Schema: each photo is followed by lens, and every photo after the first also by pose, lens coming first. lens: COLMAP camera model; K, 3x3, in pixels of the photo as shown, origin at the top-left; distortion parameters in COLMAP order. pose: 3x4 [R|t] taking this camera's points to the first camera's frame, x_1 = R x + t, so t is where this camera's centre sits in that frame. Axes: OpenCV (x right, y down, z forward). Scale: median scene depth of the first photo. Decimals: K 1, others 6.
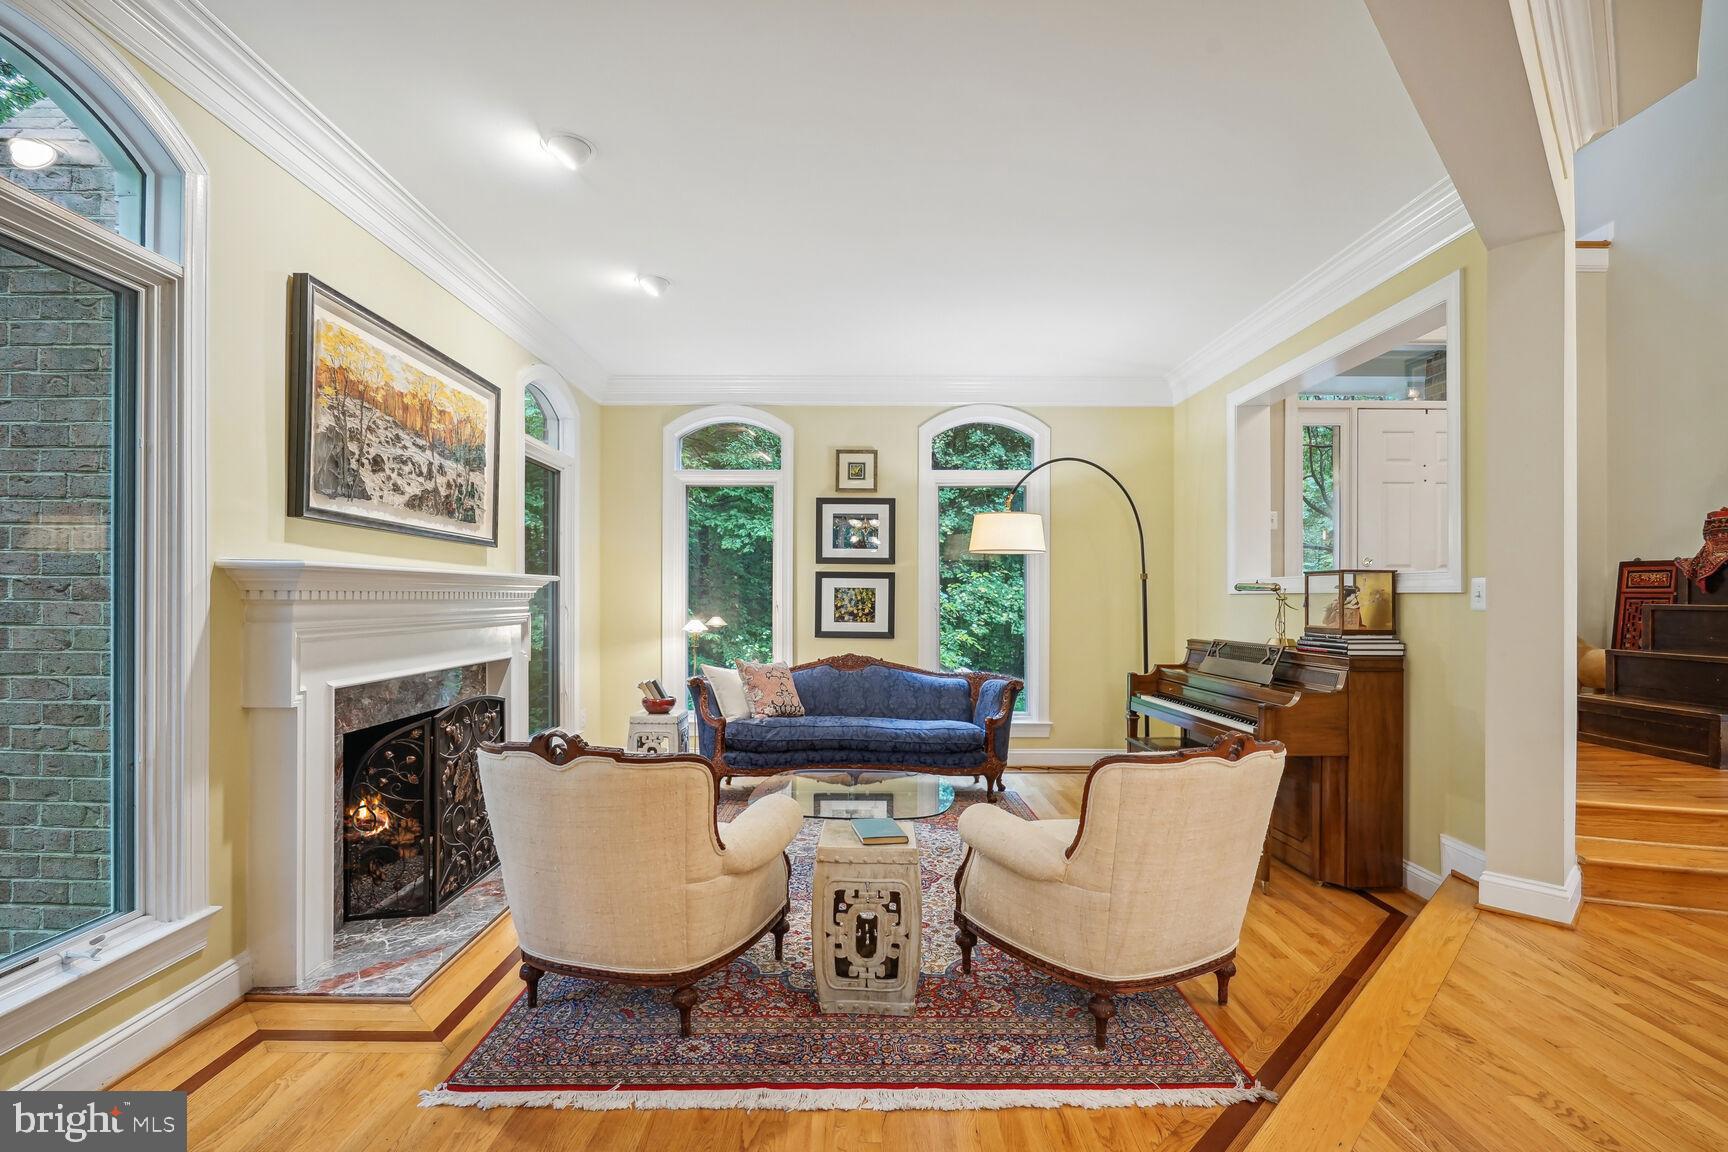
lens RADIAL K [[791.9, 0, 858.7], [0, 791.9, 588.0], [0, 0, 1]] dist [-0.002120, -0.000652]
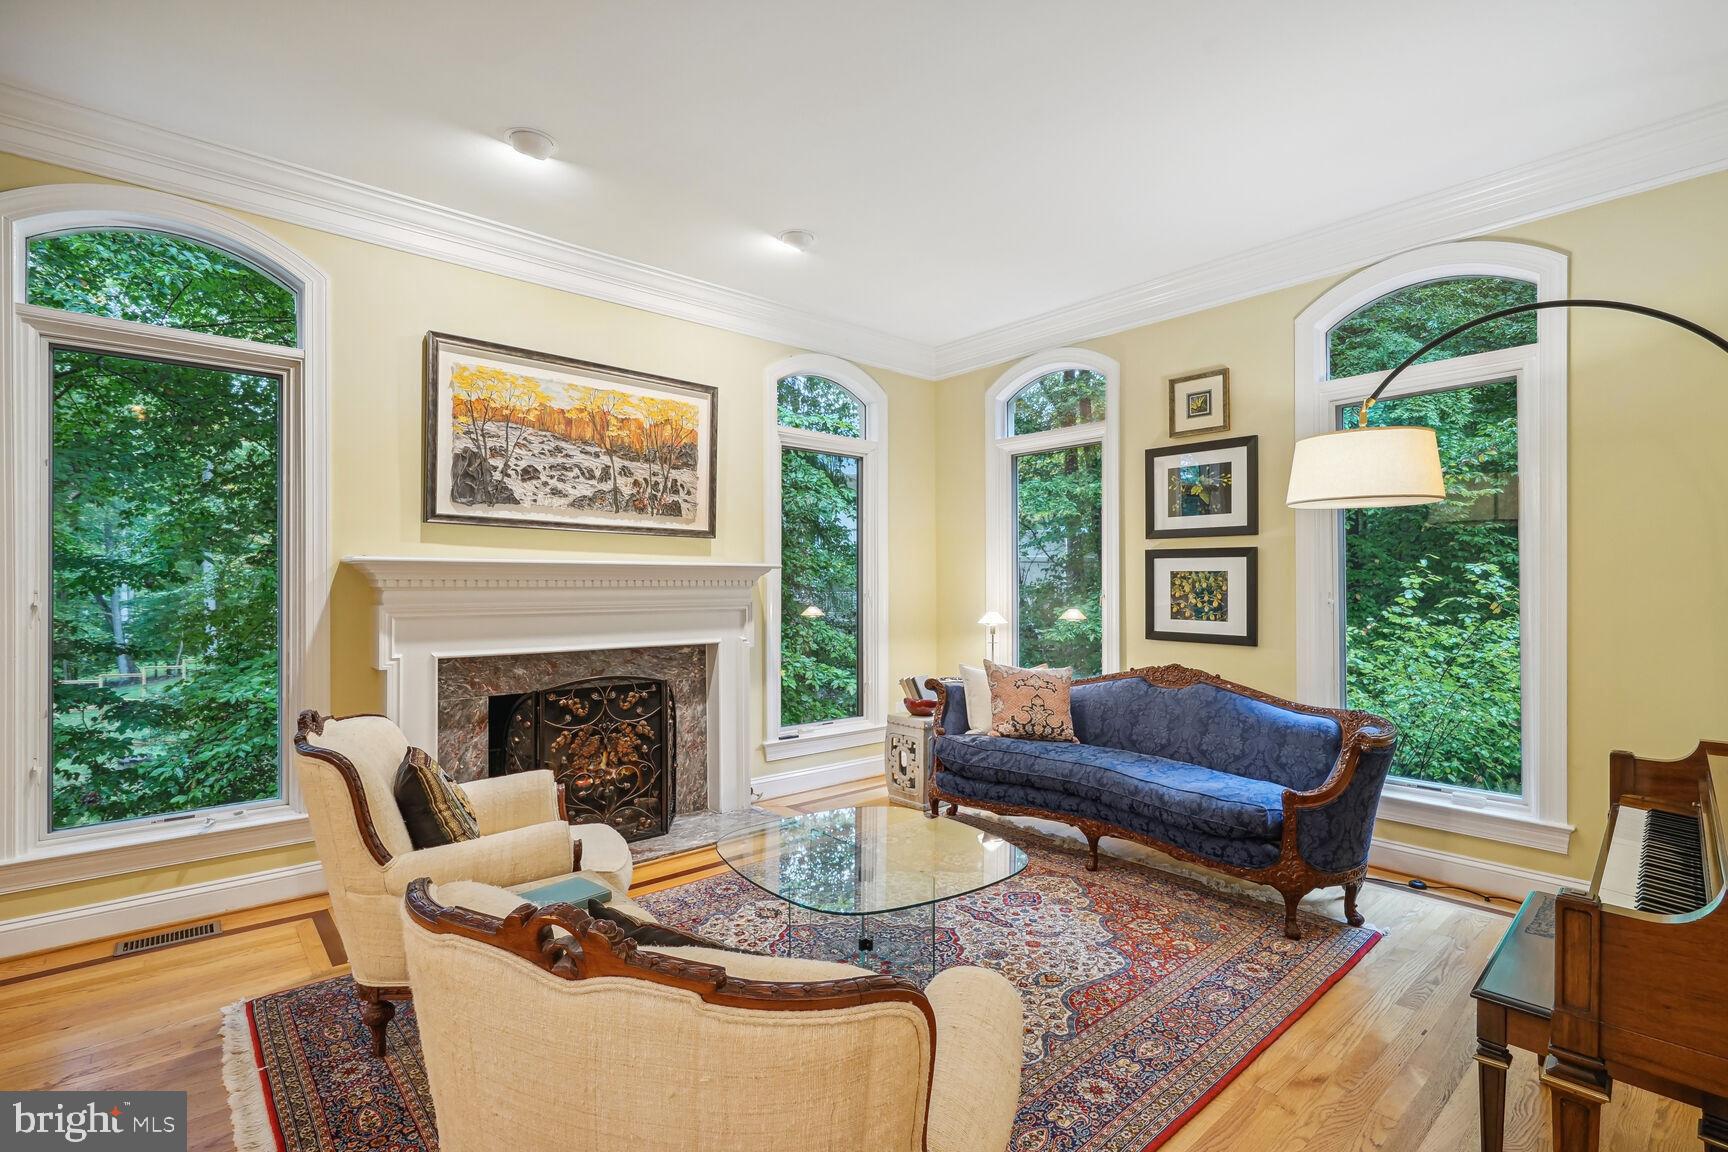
lens RADIAL K [[798.4, 0, 859.3], [0, 798.4, 578.3], [0, 0, 1]] dist [-0.002305, 0.000214]
pose [[0.656344, -0.008482, -0.754414, 0.541215], [0.009668, 0.999949, -0.002831, 0.008514], [0.754400, -0.005436, 0.656392, 0.506183]]
